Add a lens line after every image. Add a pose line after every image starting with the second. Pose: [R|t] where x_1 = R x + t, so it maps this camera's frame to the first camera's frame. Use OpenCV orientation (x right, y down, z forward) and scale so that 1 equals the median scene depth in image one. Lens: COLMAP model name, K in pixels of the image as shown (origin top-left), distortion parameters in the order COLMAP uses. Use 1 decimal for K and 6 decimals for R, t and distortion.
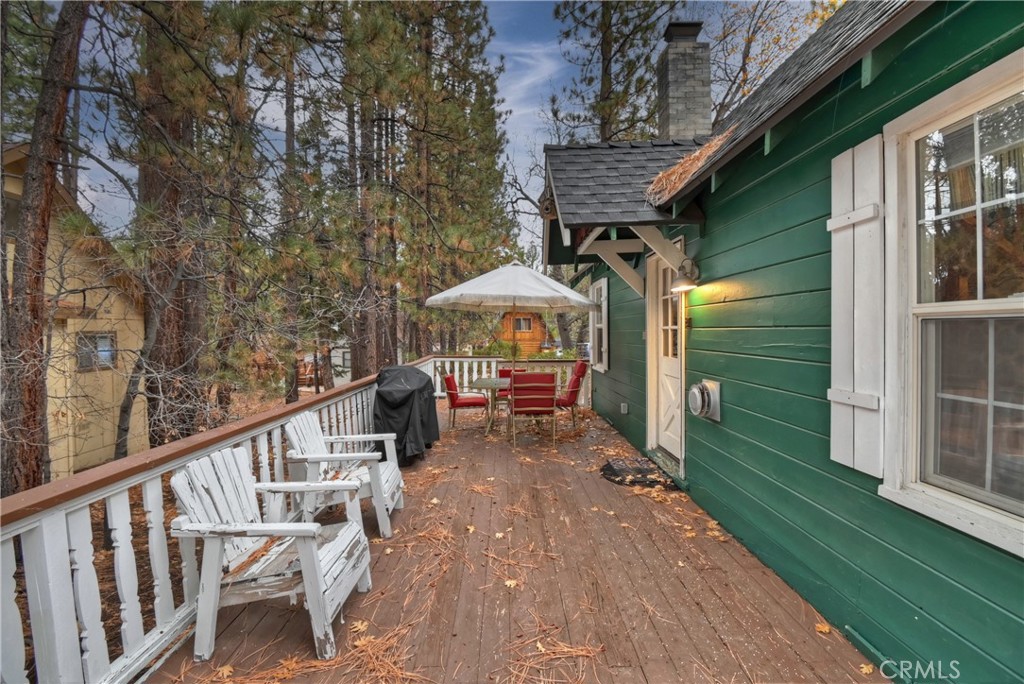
lens RADIAL K [[458.0, 0, 512.0], [0, 458.0, 342.0], [0, 0, 1]] dist [0.020328, -0.027570]
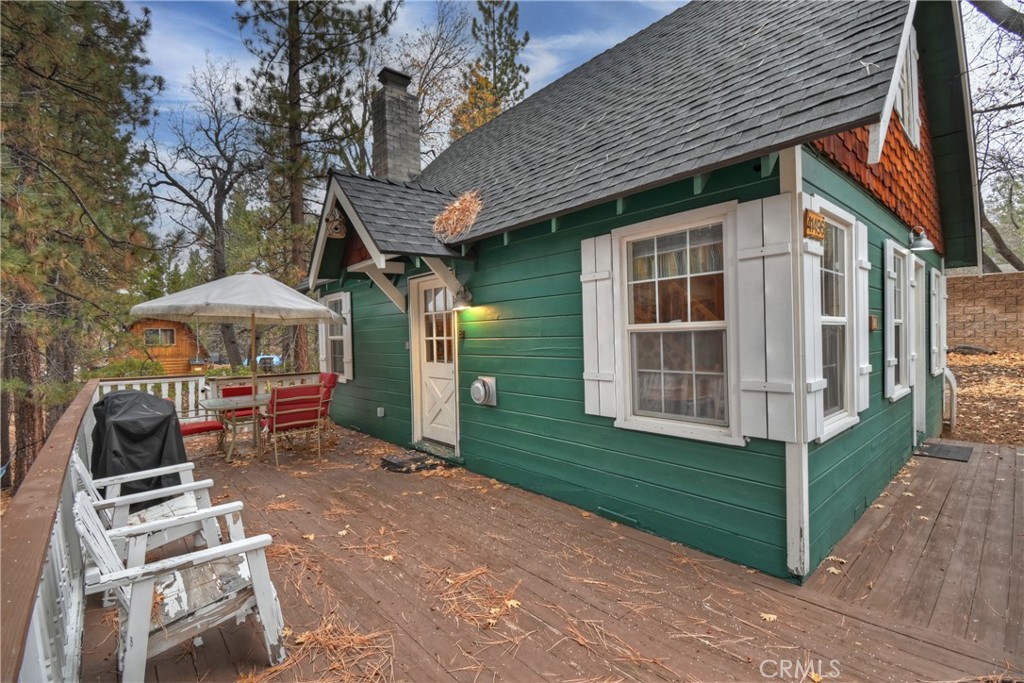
lens RADIAL K [[458.0, 0, 512.0], [0, 458.0, 341.5], [0, 0, 1]] dist [0.020328, -0.027570]
pose [[0.758718, -0.016492, 0.651211, -0.337000], [0.032704, 0.999383, -0.012792, -0.000825], [-0.650598, 0.031003, 0.758789, -0.072915]]
